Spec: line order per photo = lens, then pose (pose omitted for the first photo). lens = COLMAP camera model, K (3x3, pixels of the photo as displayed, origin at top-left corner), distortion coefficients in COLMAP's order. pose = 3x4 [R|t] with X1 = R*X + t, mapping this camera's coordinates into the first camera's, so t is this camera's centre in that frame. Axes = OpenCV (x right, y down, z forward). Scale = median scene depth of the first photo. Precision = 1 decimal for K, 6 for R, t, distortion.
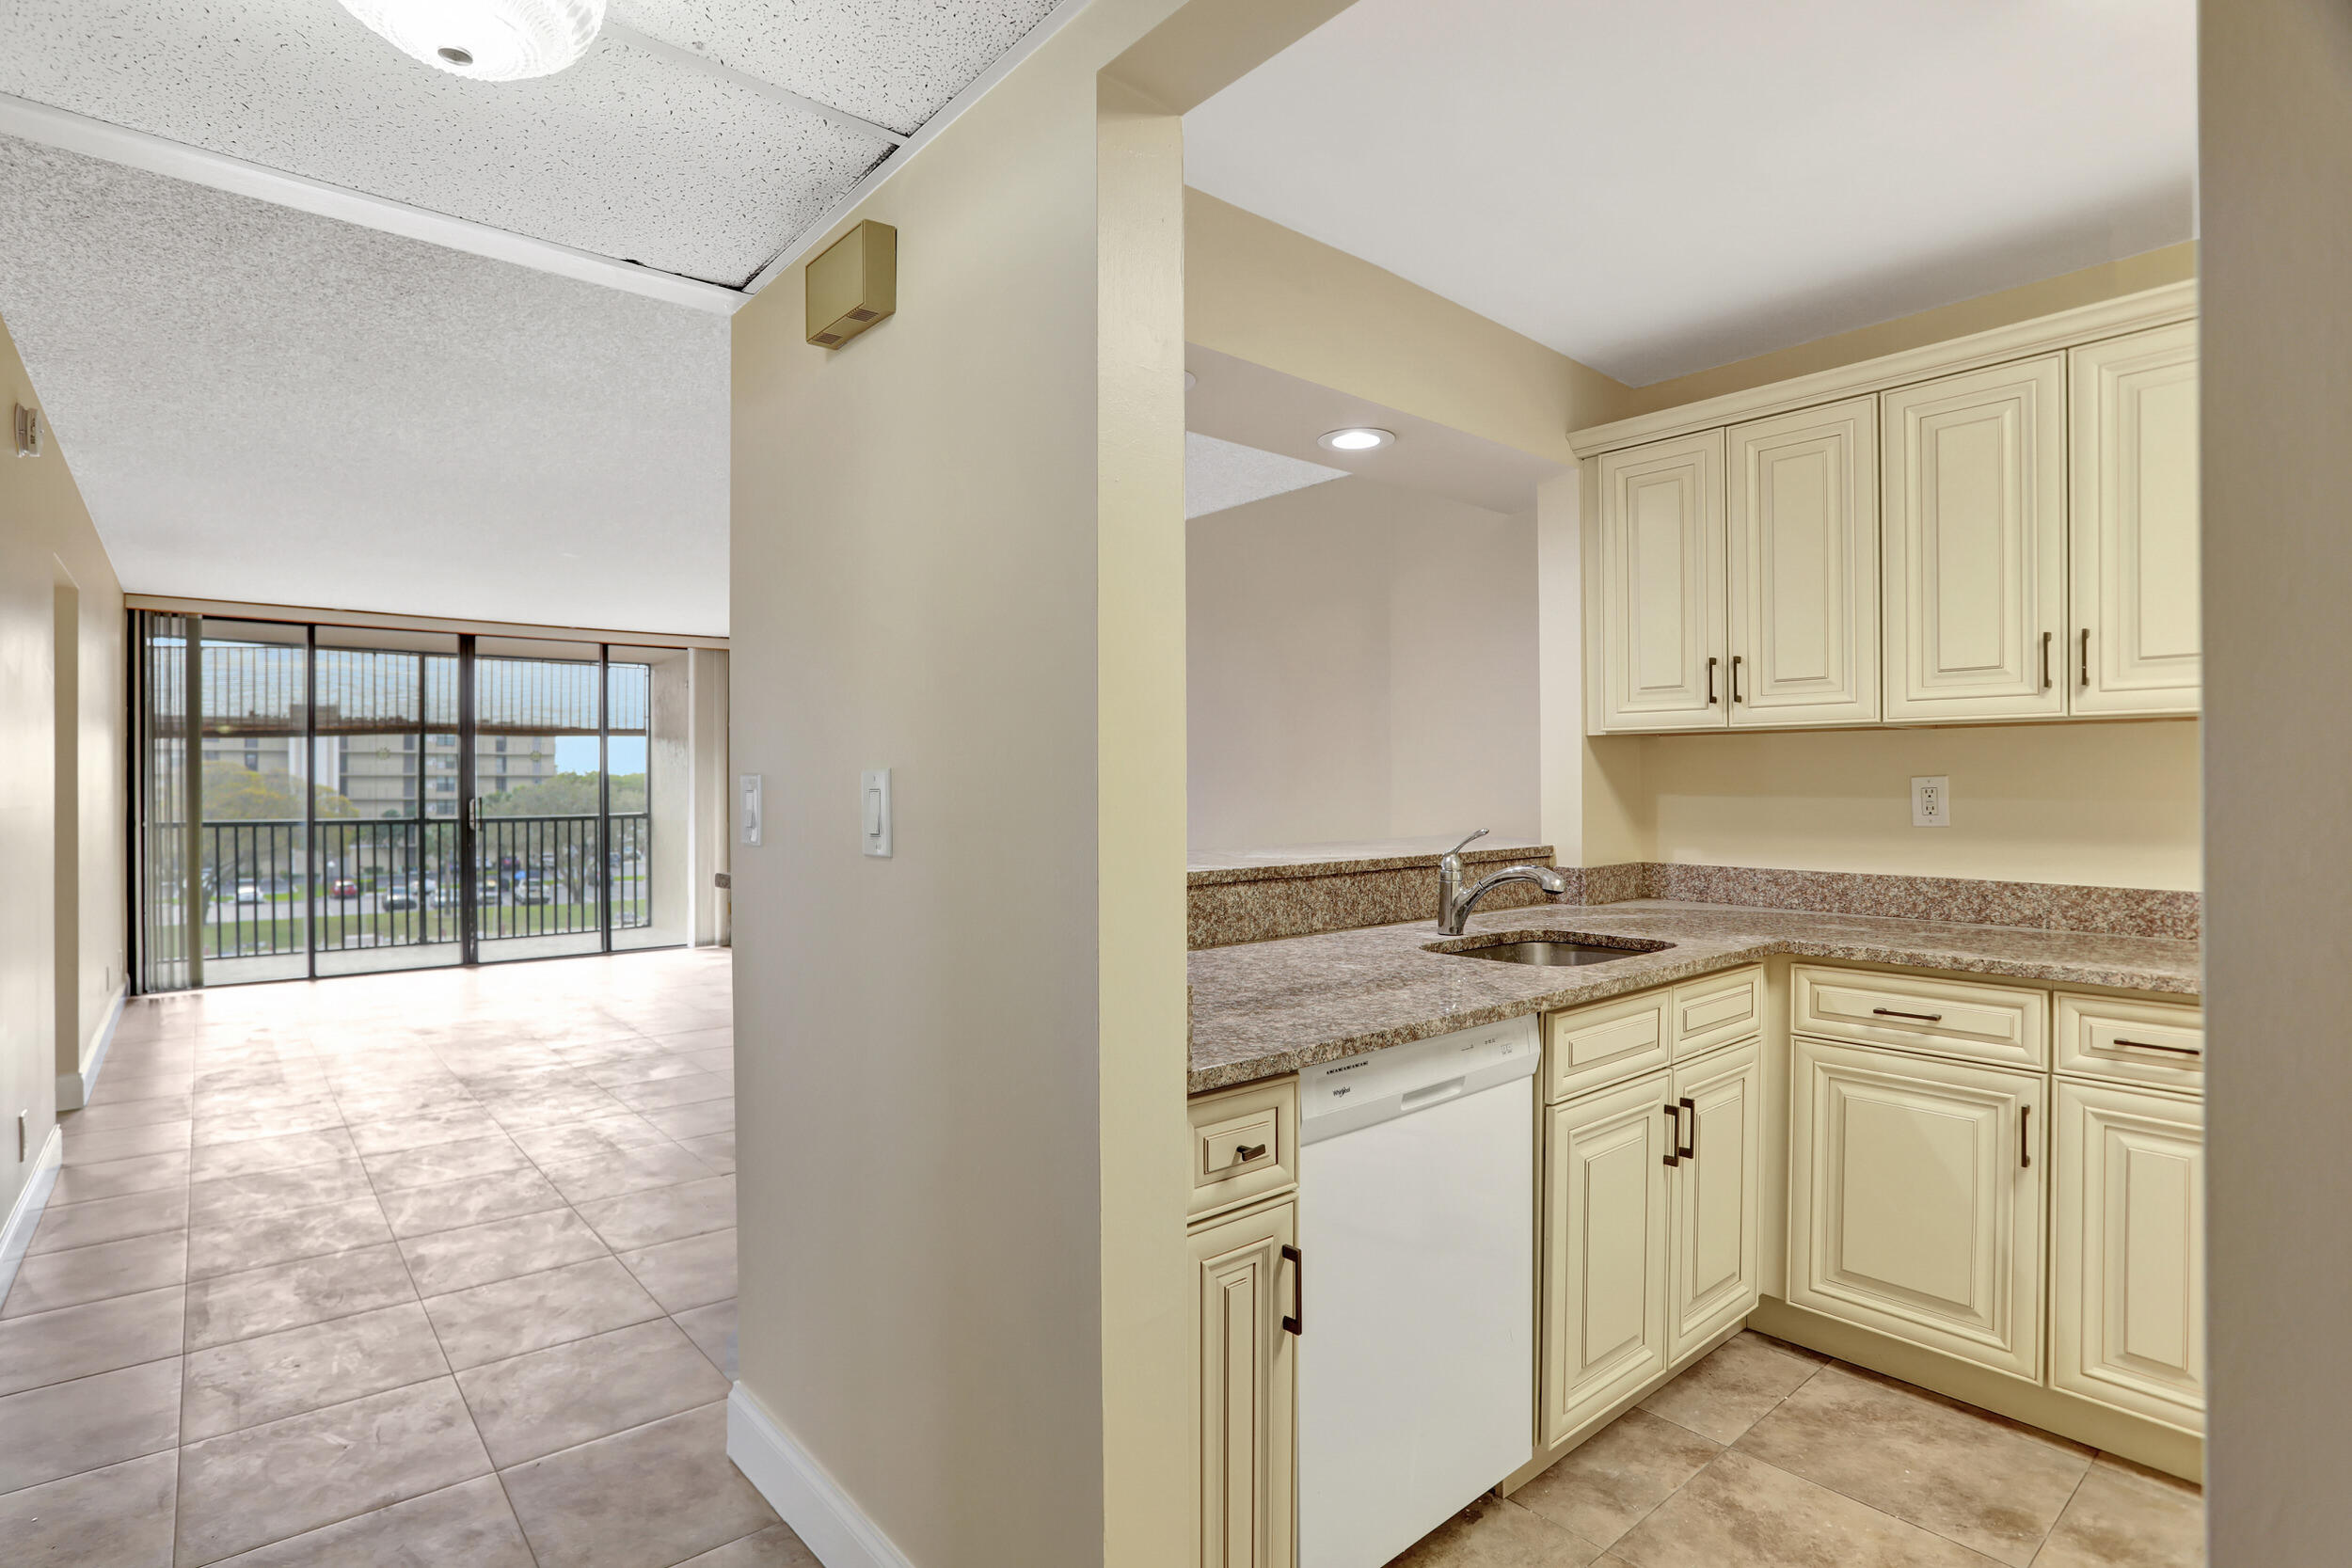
lens RADIAL K [[1162.4, 0, 1124.8], [0, 1162.4, 783.0], [0, 0, 1]] dist [-0.054185, 0.022968]
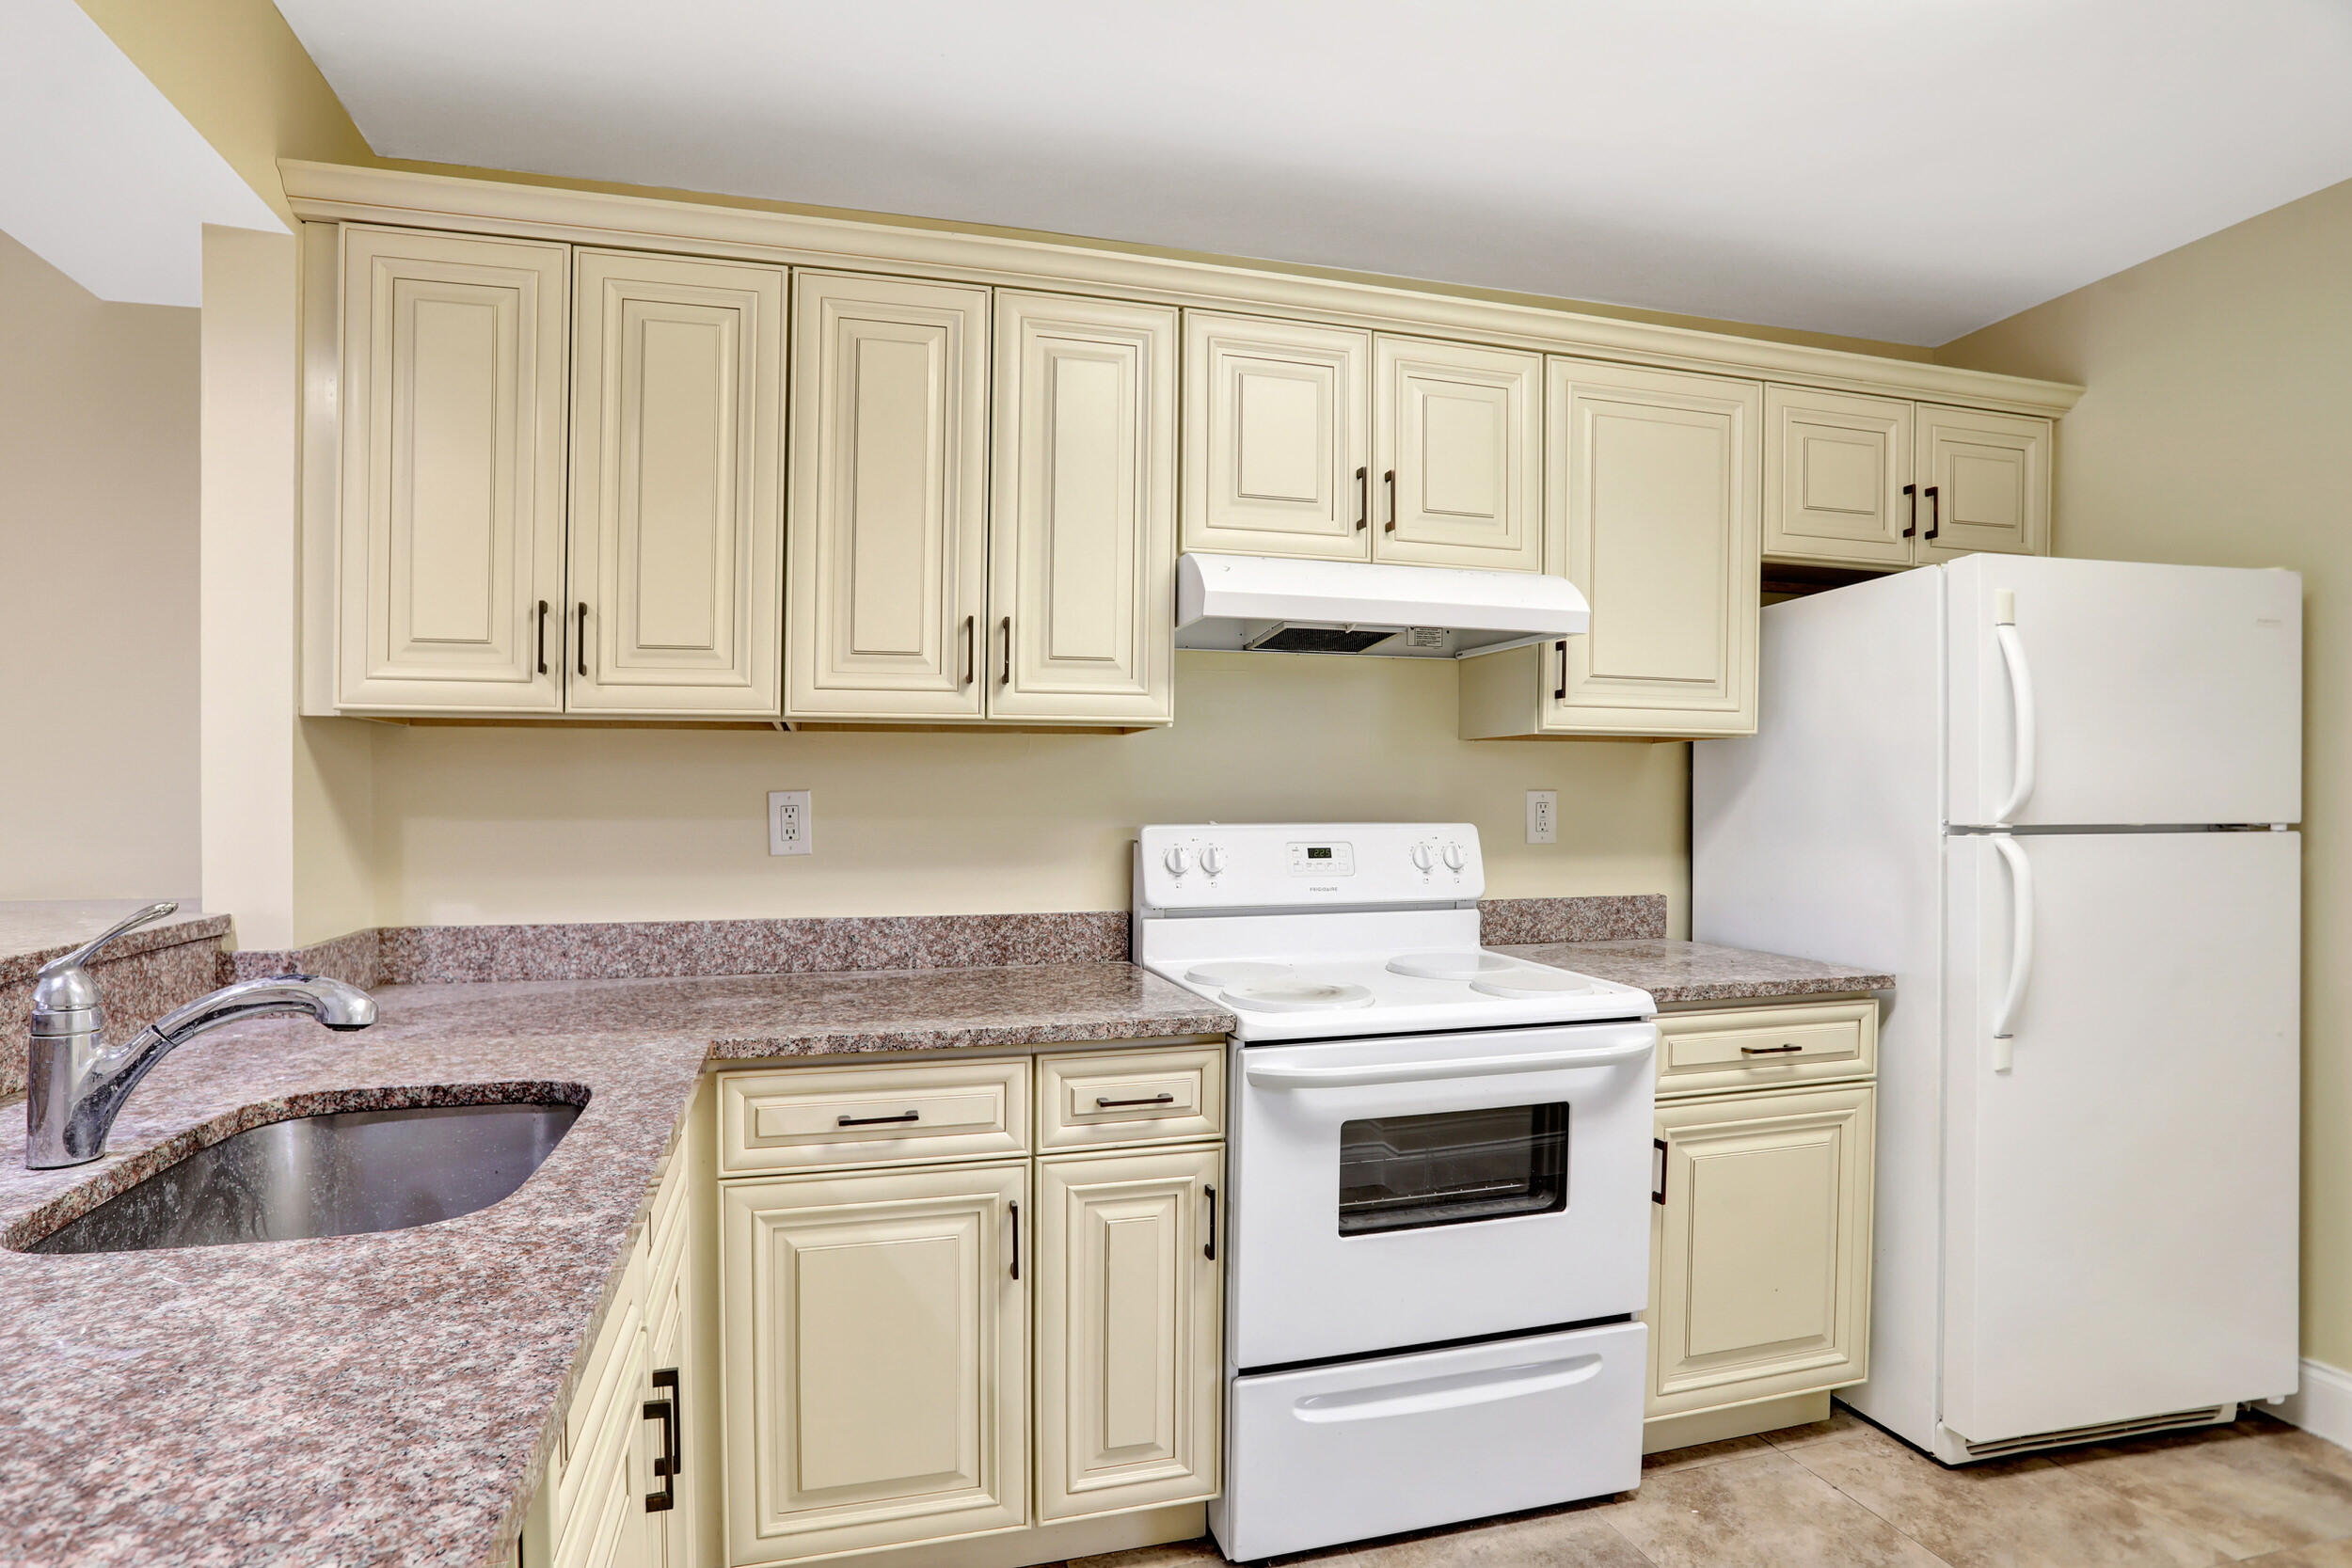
lens RADIAL K [[1162.4, 0, 1113.1], [0, 1162.4, 830.3], [0, 0, 1]] dist [-0.054185, 0.022968]
pose [[0.417900, -0.020288, 0.908267, 0.059161], [0.003069, 0.999776, 0.020921, 0.004231], [-0.908488, -0.005956, 0.417869, 0.396296]]
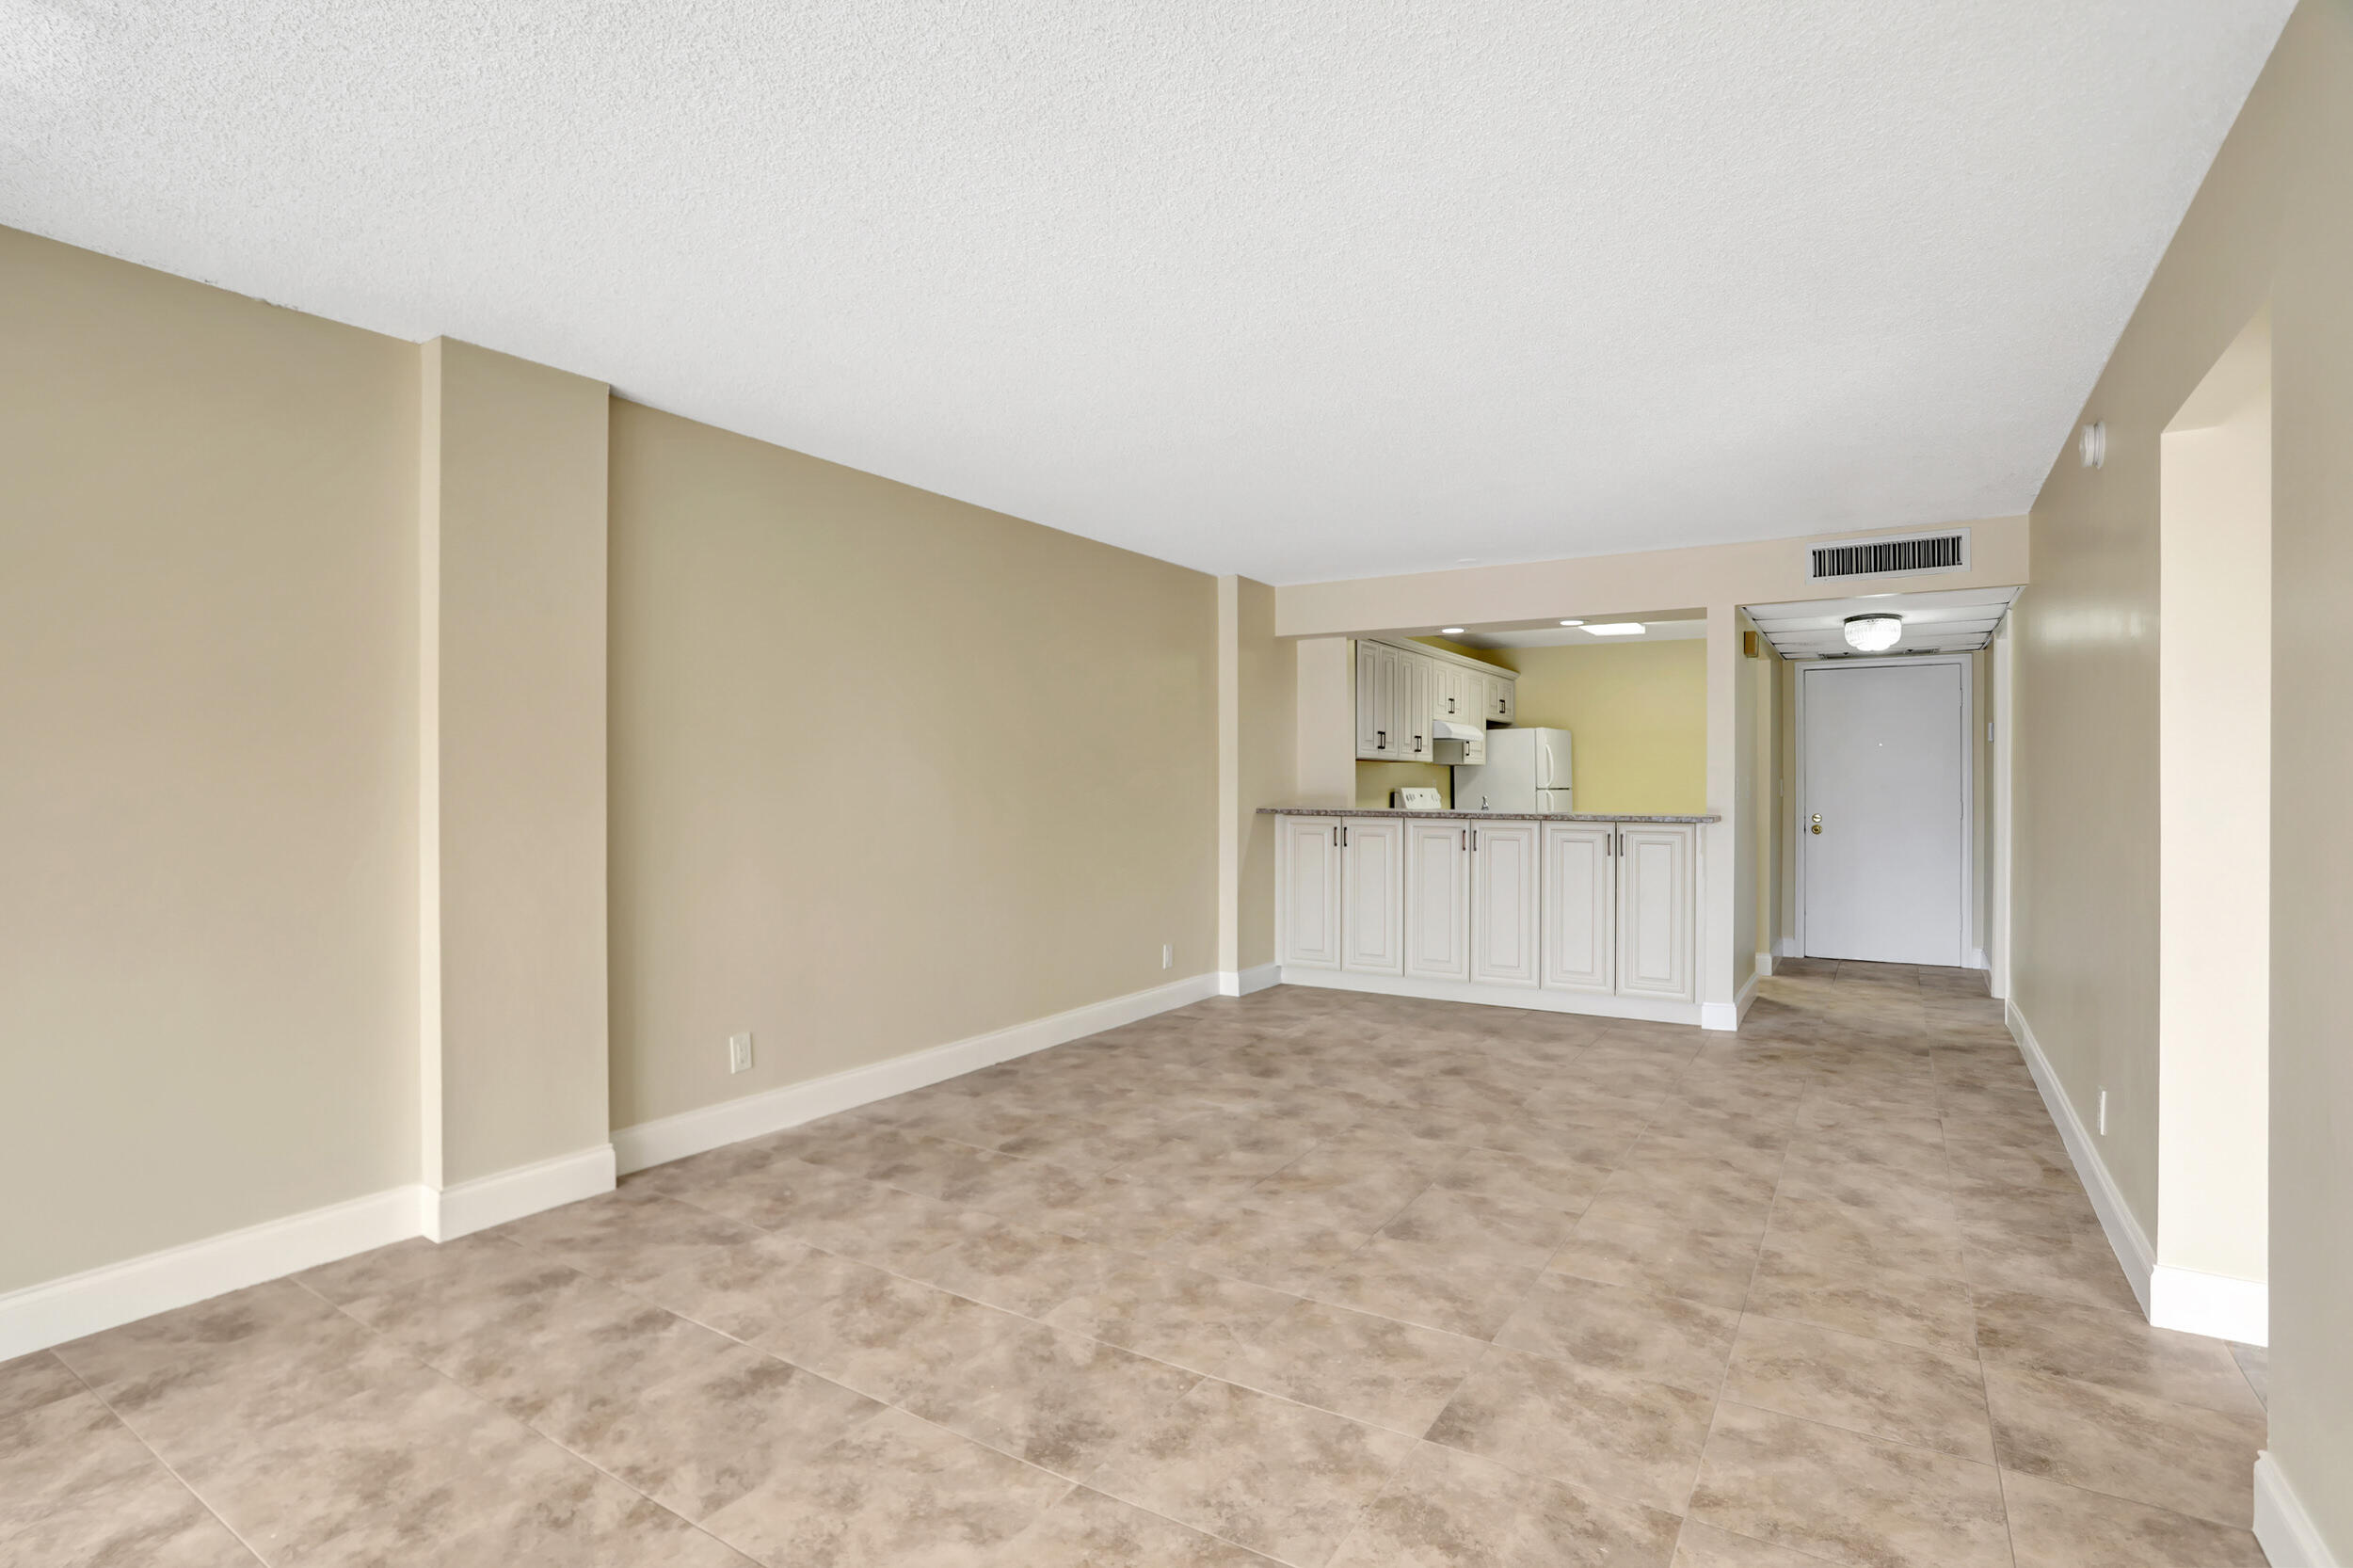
lens RADIAL K [[1163.0, 0, 1153.4], [0, 1163.0, 800.1], [0, 0, 1]] dist [-0.054185, 0.022968]
pose [[-0.307321, -0.009522, 0.951558, -1.585824], [-0.002967, 0.999955, 0.009048, 0.021075], [-0.951601, -0.000043, -0.307335, 2.012300]]
